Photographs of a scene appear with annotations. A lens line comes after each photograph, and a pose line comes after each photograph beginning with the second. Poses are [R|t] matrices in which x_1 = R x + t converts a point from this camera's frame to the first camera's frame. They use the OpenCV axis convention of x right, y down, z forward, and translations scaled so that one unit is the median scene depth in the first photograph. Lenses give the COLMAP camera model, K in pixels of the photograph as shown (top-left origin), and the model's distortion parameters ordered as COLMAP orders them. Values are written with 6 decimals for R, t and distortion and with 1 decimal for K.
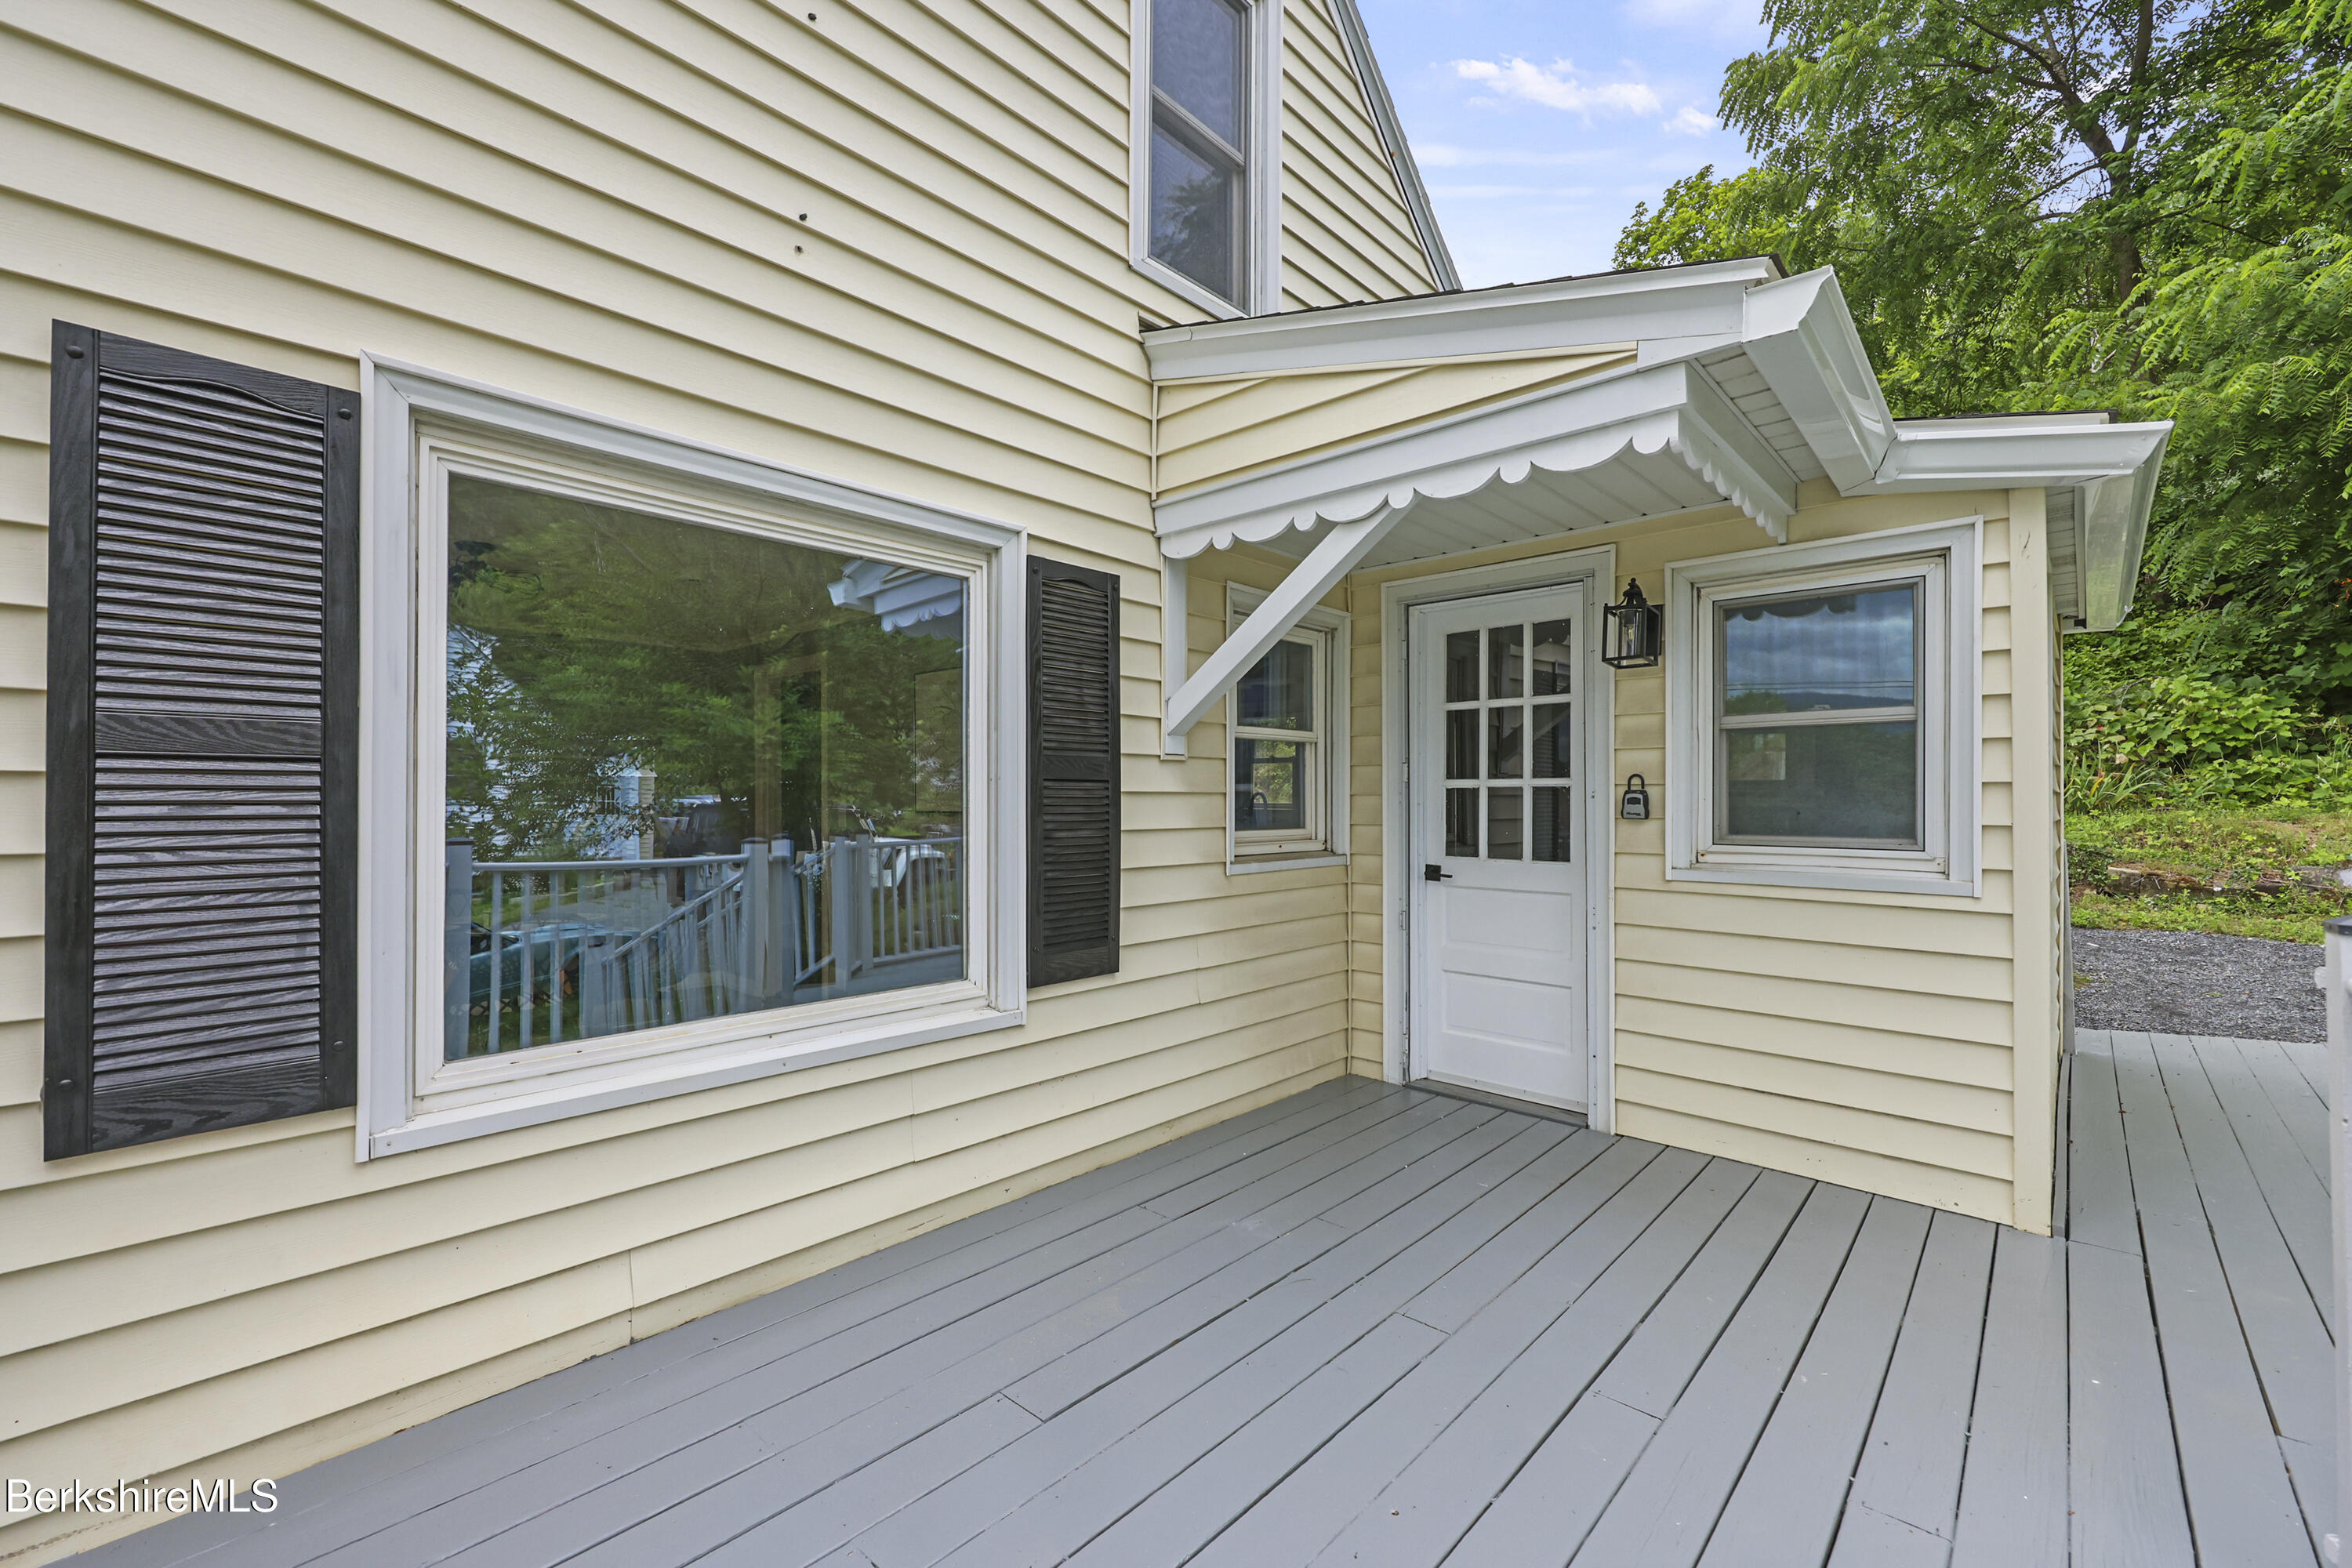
lens RADIAL K [[957.3, 0, 1177.4], [0, 957.3, 792.1], [0, 0, 1]] dist [0.000081, -0.000932]
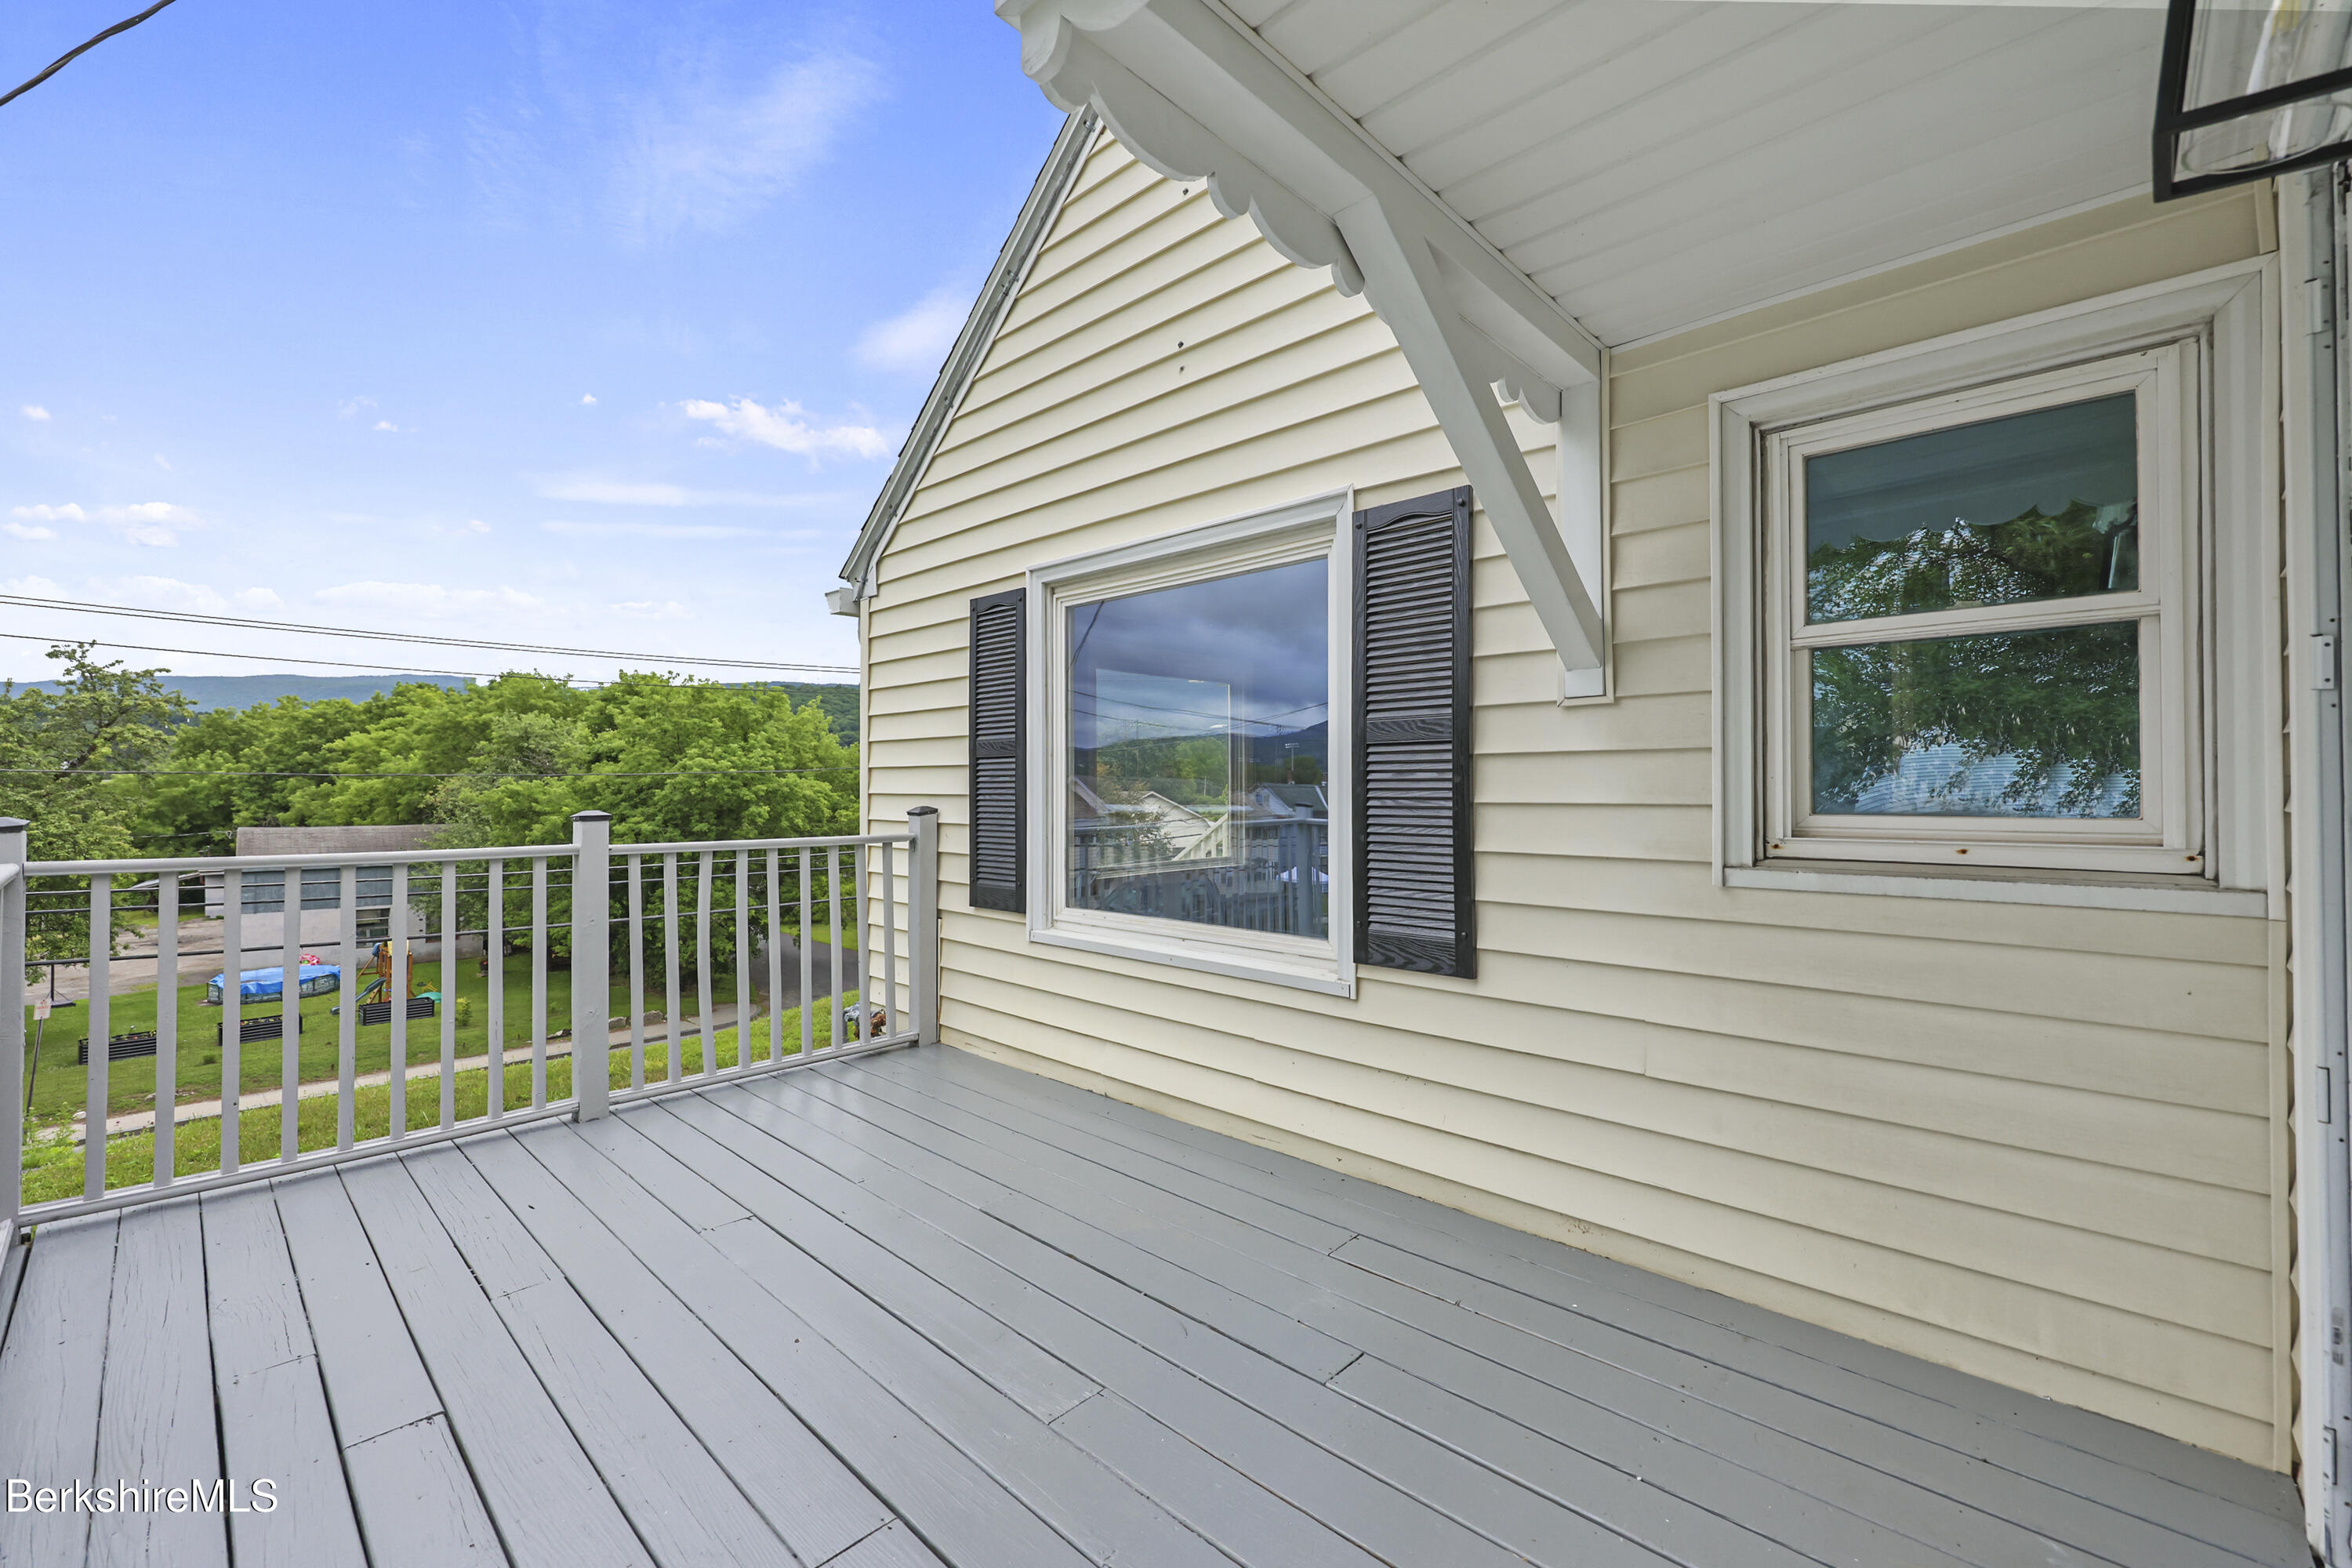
lens RADIAL K [[957.3, 0, 1172.1], [0, 957.3, 777.8], [0, 0, 1]] dist [0.000081, -0.000932]
pose [[-0.002954, -0.009291, -0.999952, 0.830500], [0.013683, 0.999863, -0.009331, 0.025985], [0.999902, -0.013710, -0.002827, 0.842512]]
